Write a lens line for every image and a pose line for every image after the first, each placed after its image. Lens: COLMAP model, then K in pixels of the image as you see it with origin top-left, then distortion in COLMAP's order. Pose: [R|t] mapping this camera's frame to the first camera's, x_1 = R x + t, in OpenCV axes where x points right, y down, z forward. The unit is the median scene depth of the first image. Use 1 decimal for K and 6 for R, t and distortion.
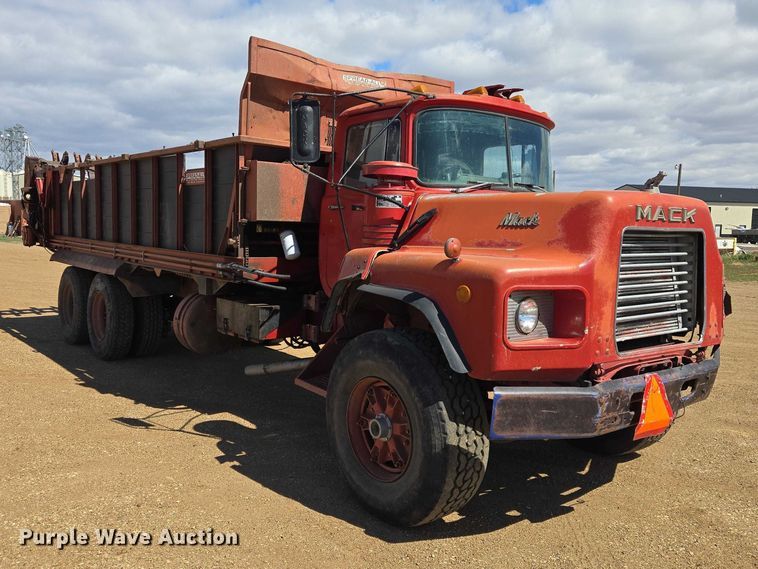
lens RADIAL K [[663.8, 0, 374.8], [0, 663.8, 286.2], [0, 0, 1]] dist [0.049869, -0.013115]
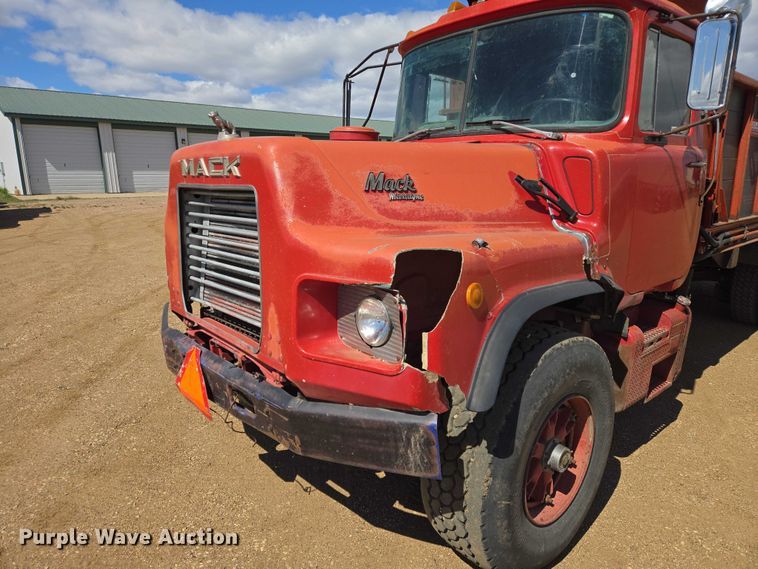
lens RADIAL K [[502.9, 0, 378.8], [0, 502.9, 284.6], [0, 0, 1]] dist [0.047560, -0.037803]
pose [[0.050842, 0.192950, -0.979890, 0.923567], [-0.094607, 0.977678, 0.187606, -0.083672], [0.994216, 0.083166, 0.067962, 1.024518]]
